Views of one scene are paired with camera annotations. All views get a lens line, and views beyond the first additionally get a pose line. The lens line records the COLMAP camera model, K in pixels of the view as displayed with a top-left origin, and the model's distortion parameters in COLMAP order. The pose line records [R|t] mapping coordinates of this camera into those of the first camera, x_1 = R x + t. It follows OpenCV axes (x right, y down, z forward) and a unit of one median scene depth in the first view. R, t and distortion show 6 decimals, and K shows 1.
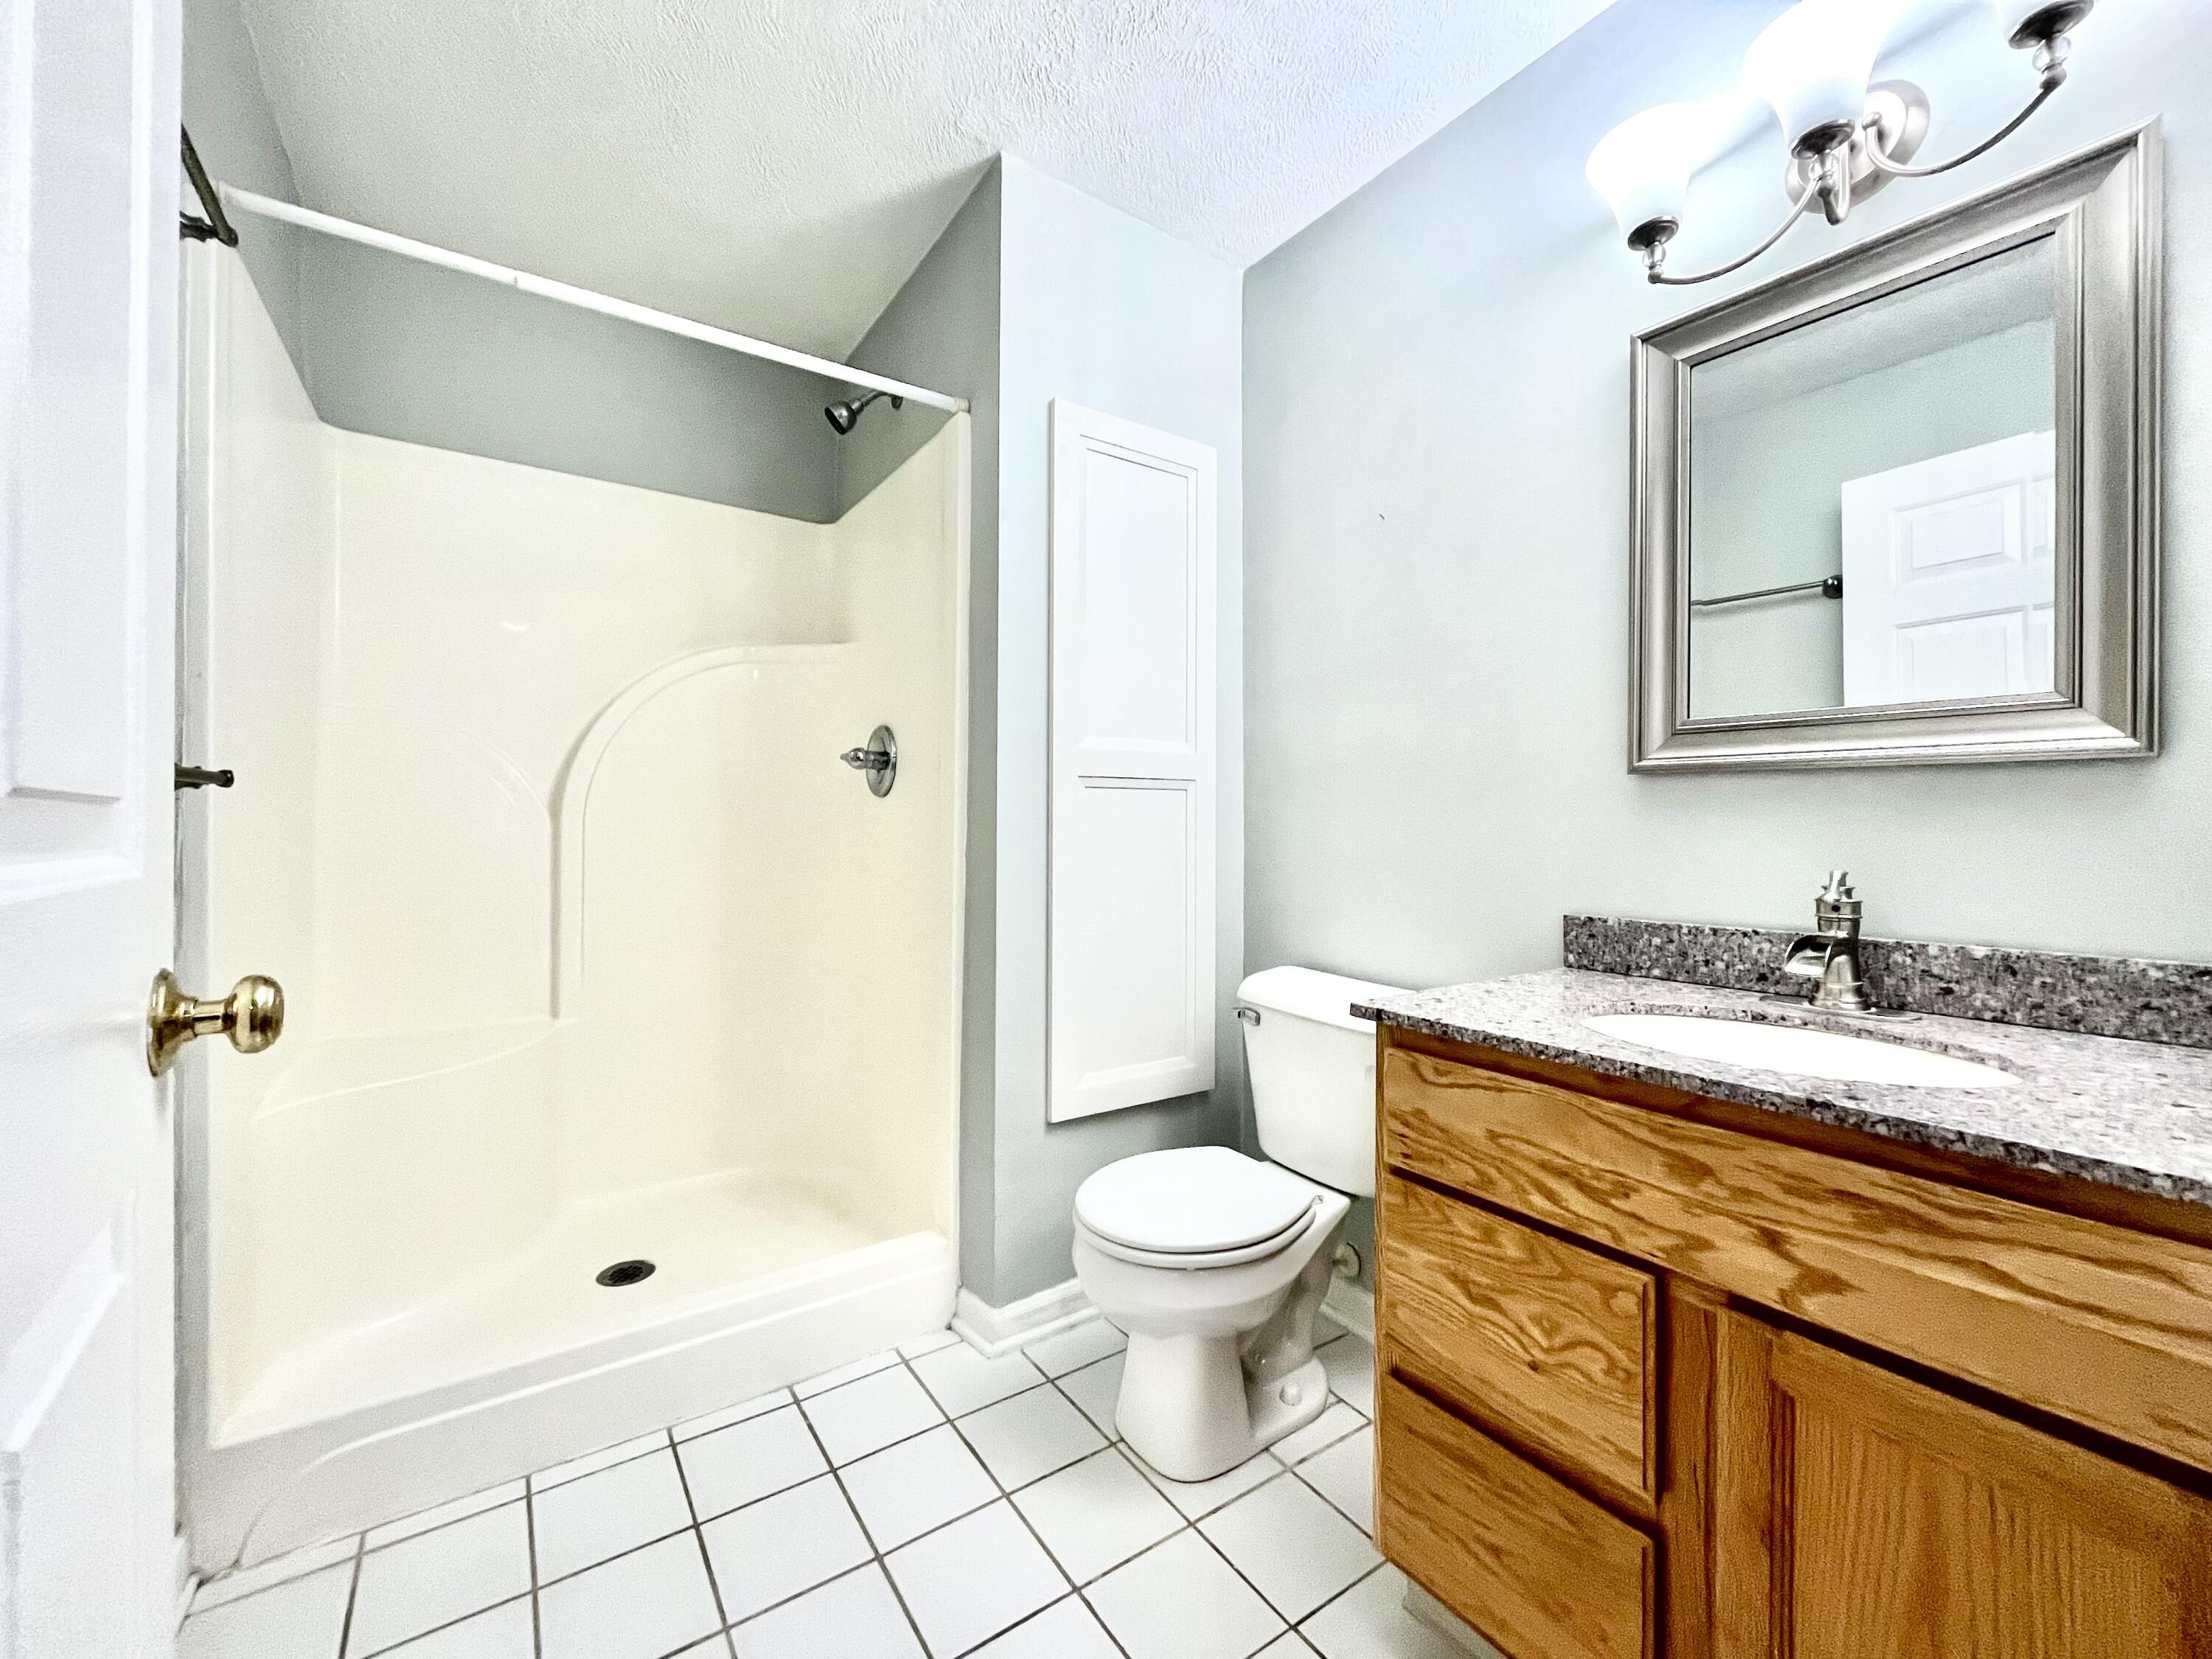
lens RADIAL K [[887.6, 0, 1109.3], [0, 887.6, 831.0], [0, 0, 1]] dist [-0.005183, 0.000445]
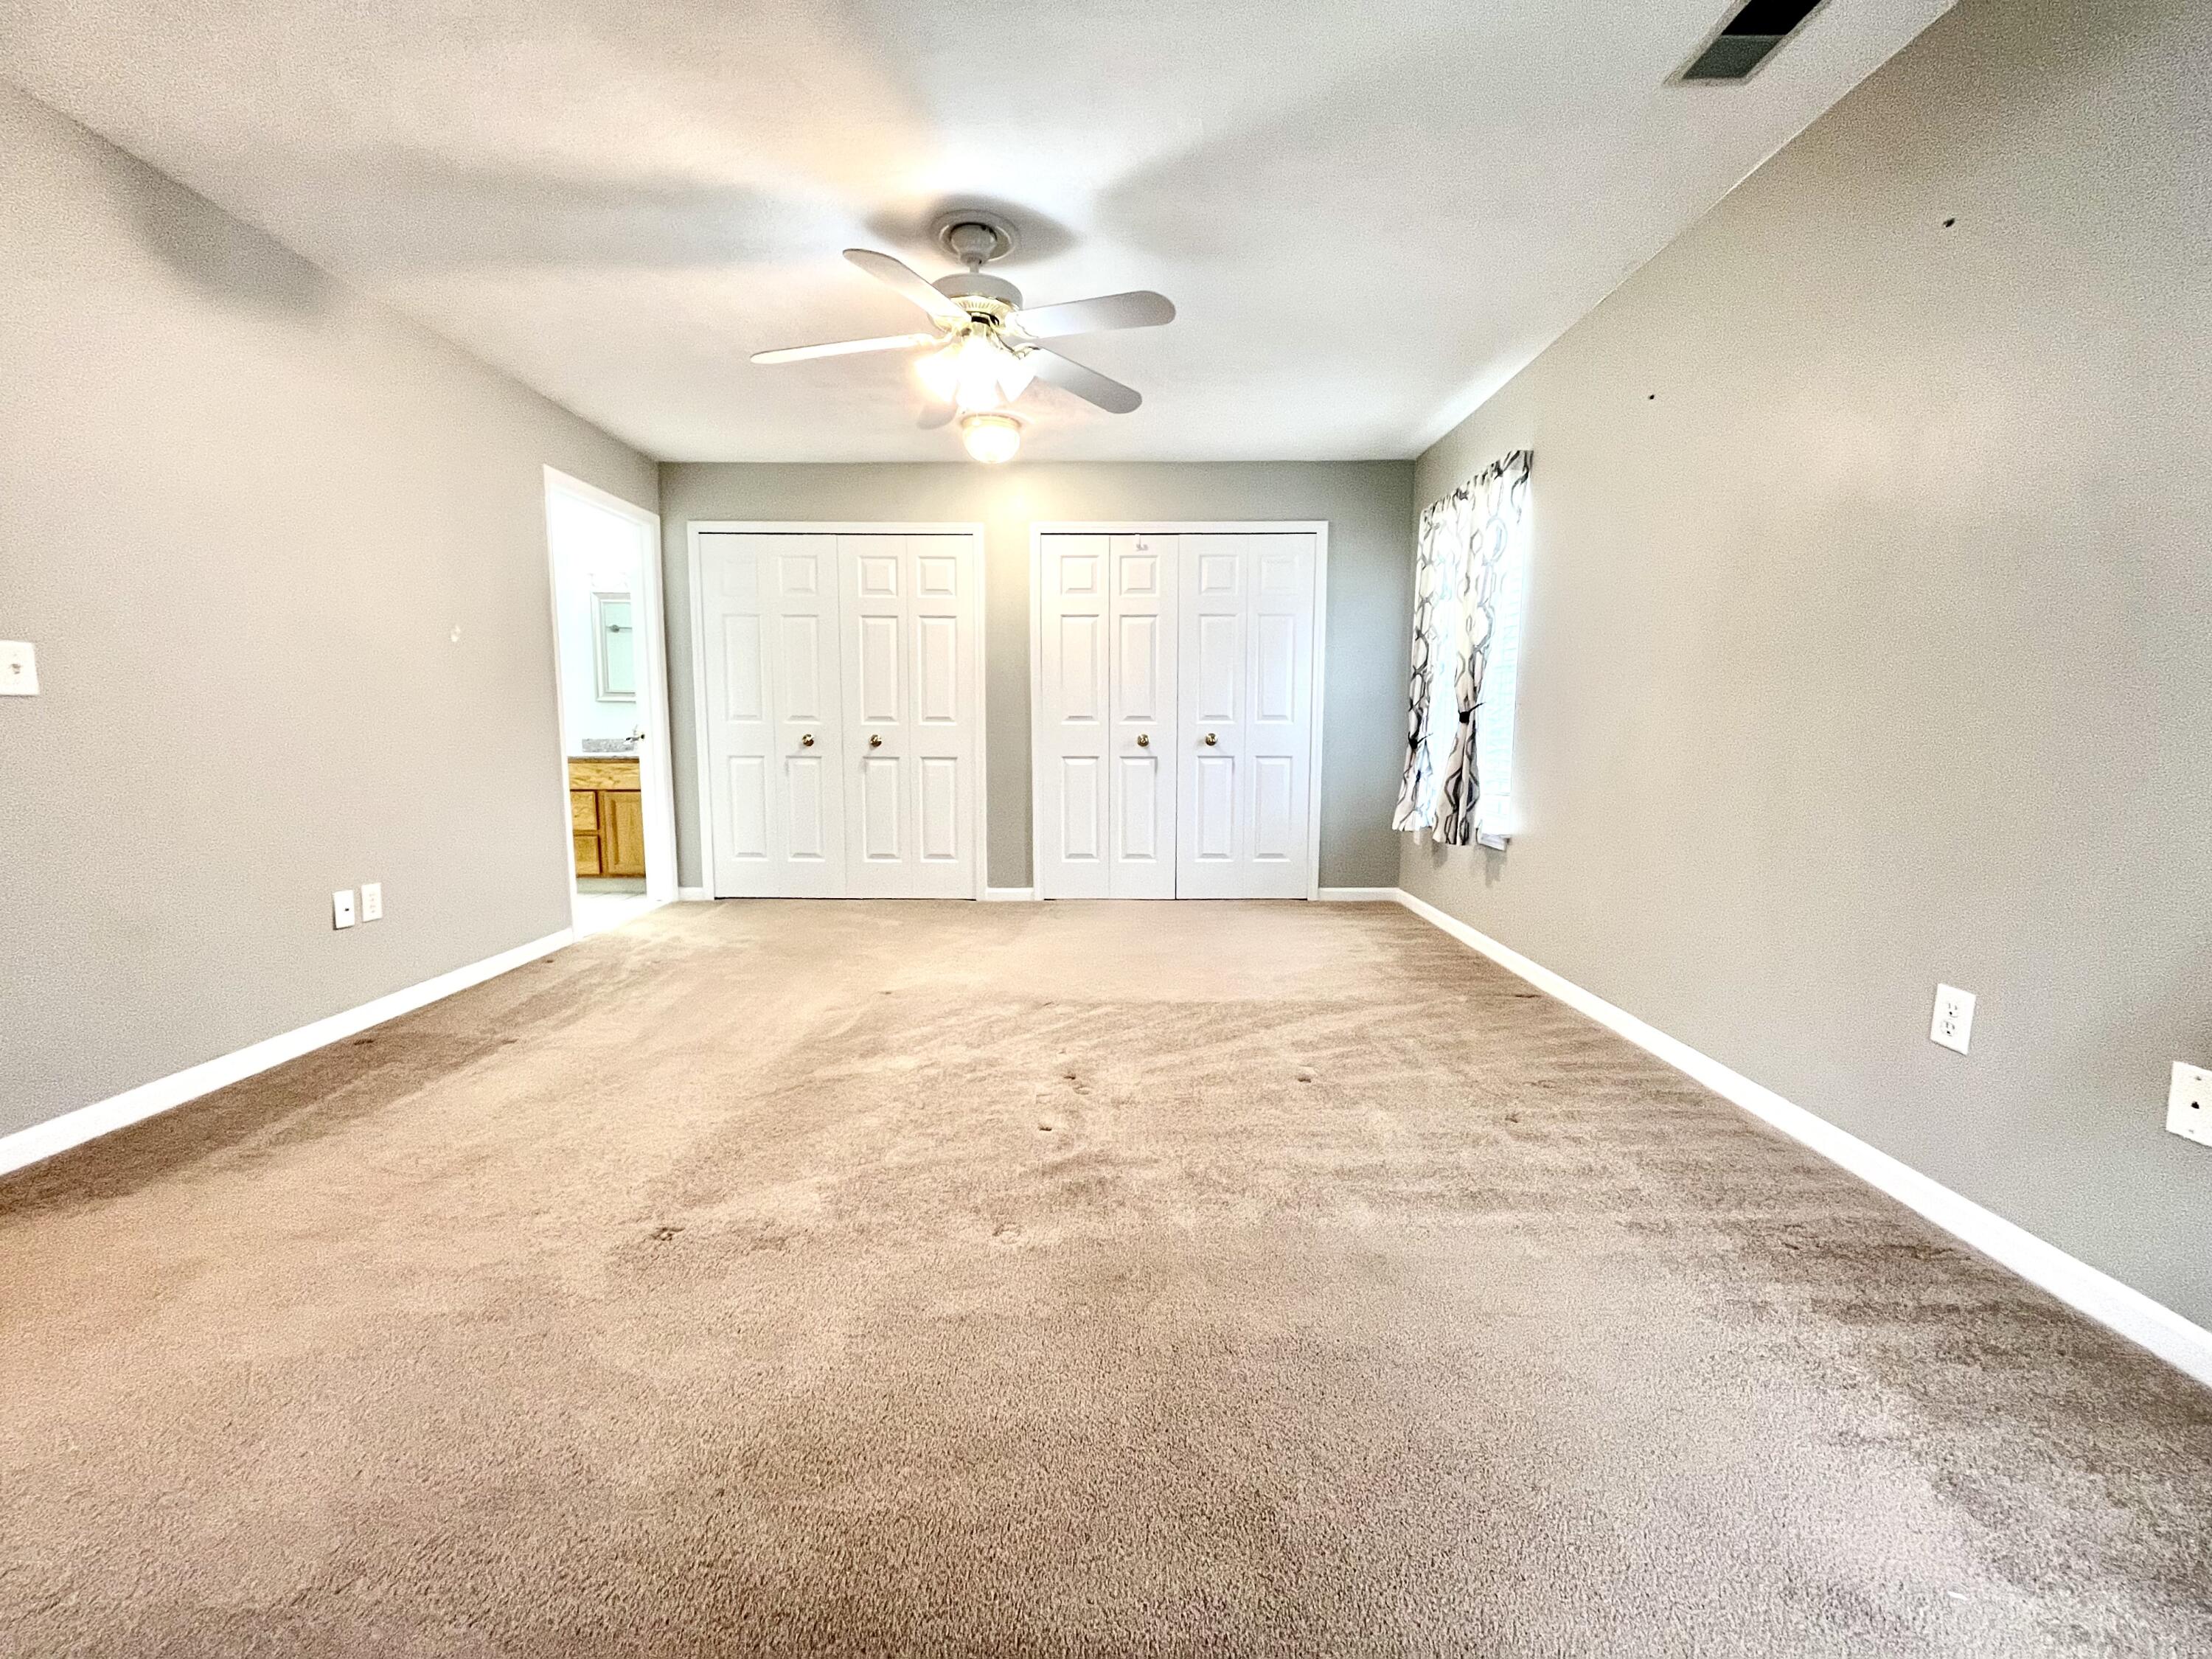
lens RADIAL K [[887.6, 0, 1105.2], [0, 887.6, 829.8], [0, 0, 1]] dist [-0.005183, 0.000445]
pose [[0.557929, -0.080650, 0.825960, -2.536233], [-0.010486, 0.994502, 0.104190, 0.108613], [-0.829822, -0.066792, 0.554016, -5.431331]]
